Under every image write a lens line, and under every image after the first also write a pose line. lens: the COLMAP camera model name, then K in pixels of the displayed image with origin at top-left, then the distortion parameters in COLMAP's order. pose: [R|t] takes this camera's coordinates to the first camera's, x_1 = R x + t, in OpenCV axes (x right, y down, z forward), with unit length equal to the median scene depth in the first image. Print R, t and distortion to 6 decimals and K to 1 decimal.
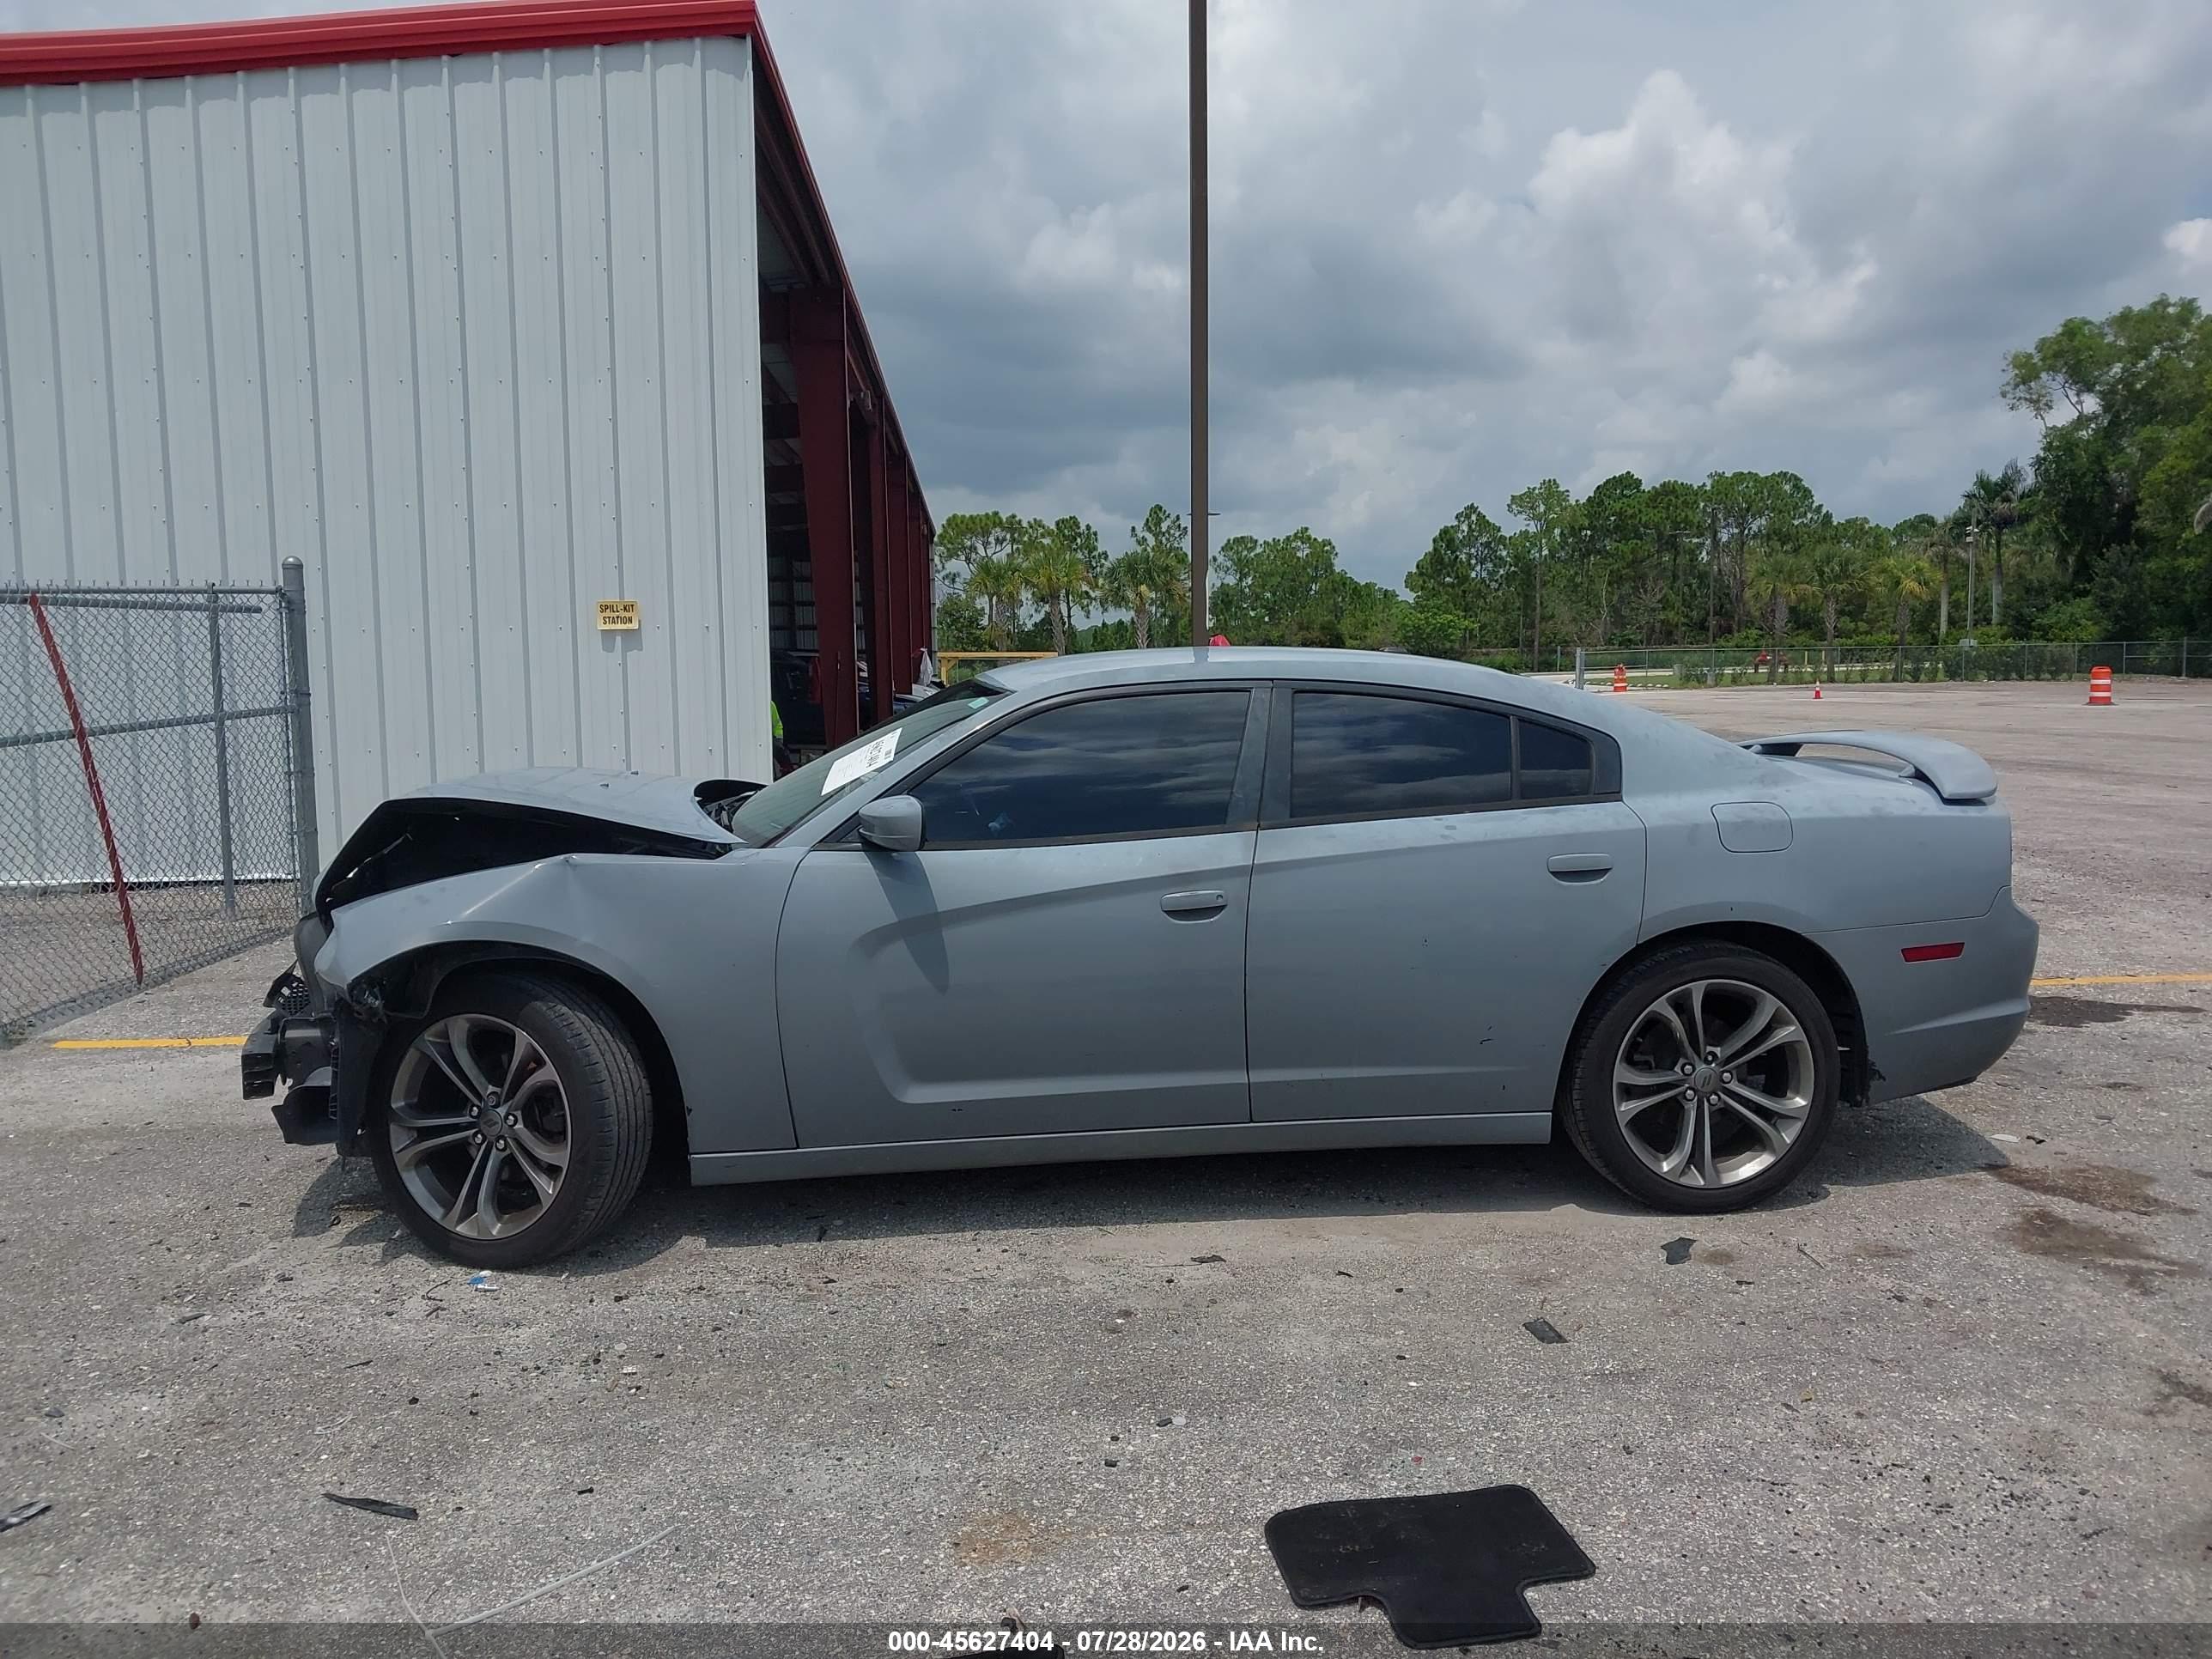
lens RADIAL K [[1847.0, 0, 1197.6], [0, 1847.0, 826.2], [0, 0, 1]] dist [0.002846, 0.001975]
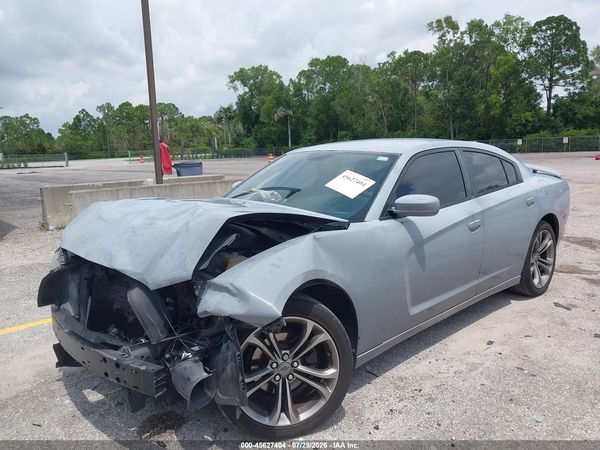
lens RADIAL K [[477.3, 0, 300.0], [0, 477.3, 225.0], [0, 0, 1]] dist [0.002279, 0.001807]
pose [[0.787259, -0.108205, 0.607055, -0.595595], [0.074821, 0.993972, 0.080140, -0.033706], [-0.612067, -0.017671, 0.790609, 0.510785]]
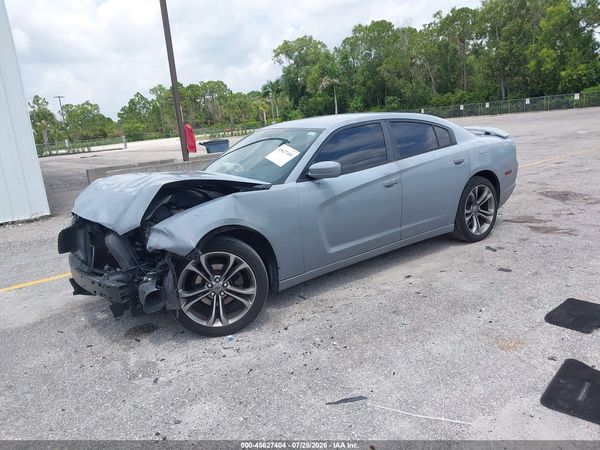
lens RADIAL K [[482.7, 0, 311.6], [0, 482.7, 225.0], [0, 0, 1]] dist [0.001148, 0.002013]
pose [[0.843193, -0.174854, 0.508382, -0.555998], [0.126286, 0.983591, 0.128843, -0.015572], [-0.522568, -0.044438, 0.851439, 0.243391]]
